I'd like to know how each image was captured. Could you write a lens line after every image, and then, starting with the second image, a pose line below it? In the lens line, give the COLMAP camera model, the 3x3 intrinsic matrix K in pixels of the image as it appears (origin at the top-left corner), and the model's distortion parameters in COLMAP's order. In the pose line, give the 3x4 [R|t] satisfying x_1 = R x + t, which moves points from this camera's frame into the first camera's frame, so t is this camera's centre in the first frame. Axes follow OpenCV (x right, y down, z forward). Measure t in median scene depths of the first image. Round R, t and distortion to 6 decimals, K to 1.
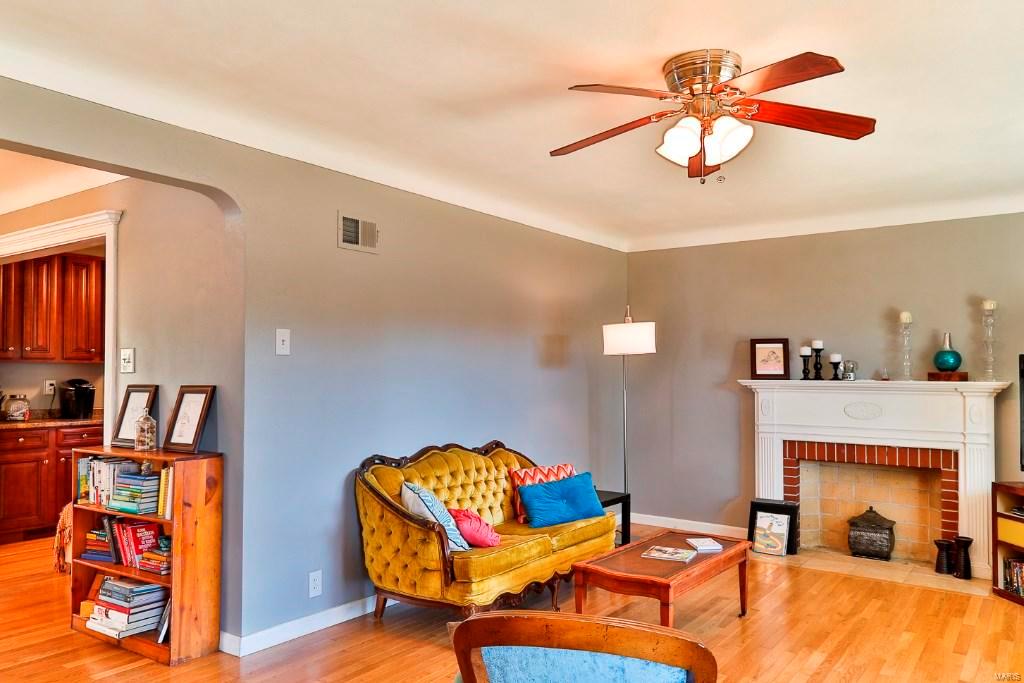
lens RADIAL K [[748.3, 0, 512.8], [0, 748.3, 359.1], [0, 0, 1]] dist [0.017247, -0.001243]
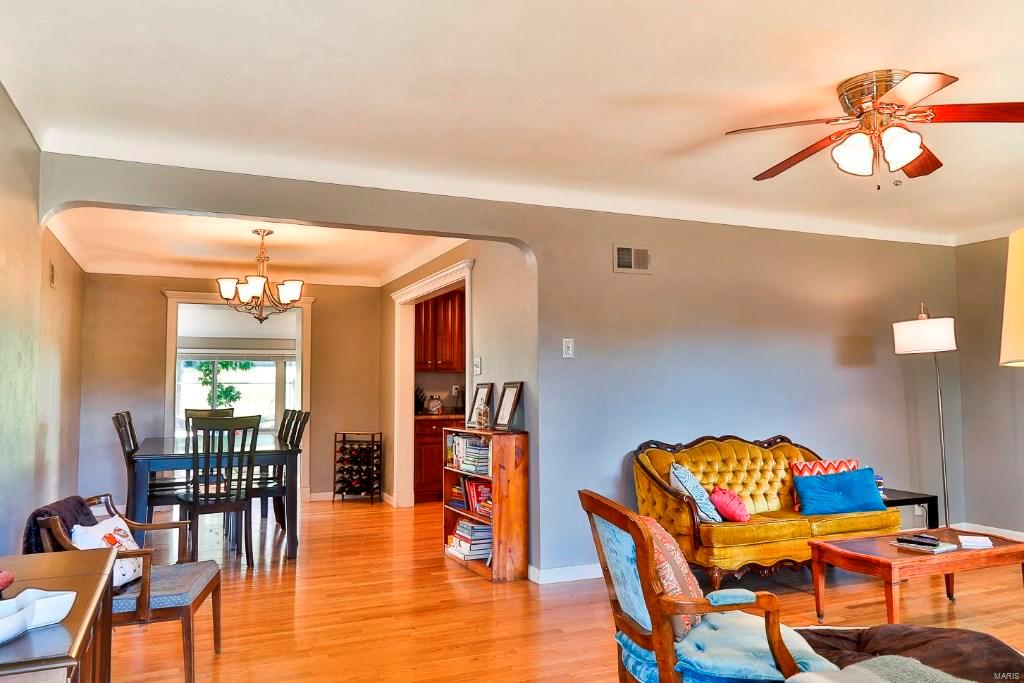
lens RADIAL K [[733.3, 0, 512.0], [0, 733.3, 341.5], [0, 0, 1]] dist [0.003304, -0.002083]
pose [[0.861888, -0.038638, -0.505625, 0.231407], [0.016570, 0.998706, -0.048073, 0.022944], [0.506828, 0.033056, 0.861413, -0.138469]]
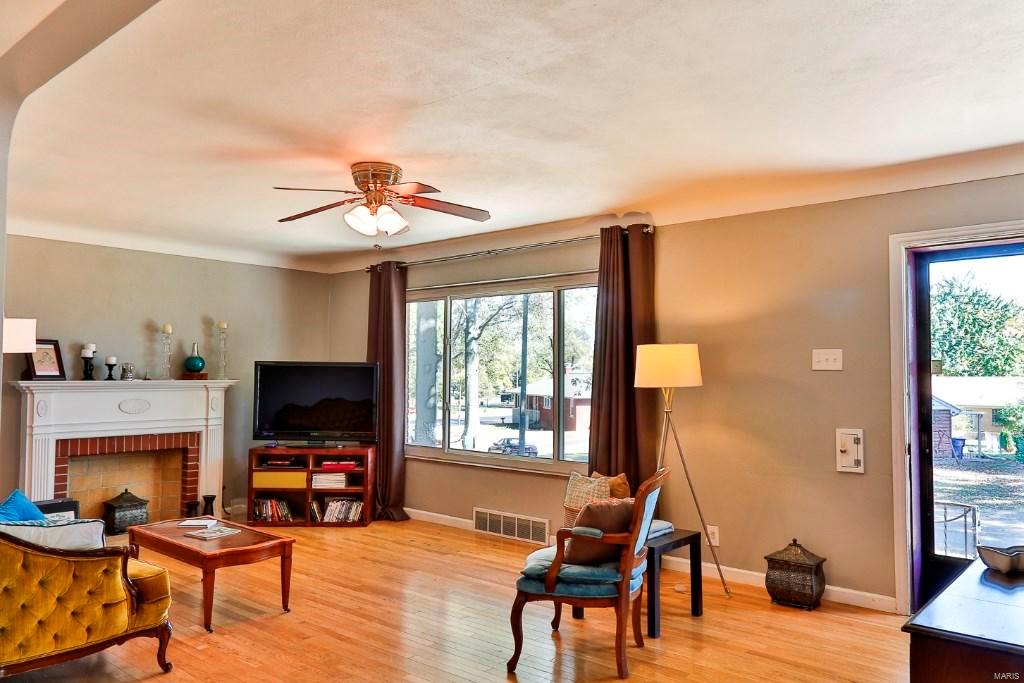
lens RADIAL K [[748.3, 0, 512.8], [0, 748.3, 359.1], [0, 0, 1]] dist [0.017247, -0.001243]
pose [[0.092503, 0.015211, 0.995596, -0.854147], [-0.020470, 0.999701, -0.013372, -0.000773], [-0.995502, -0.019143, 0.092787, 0.411618]]
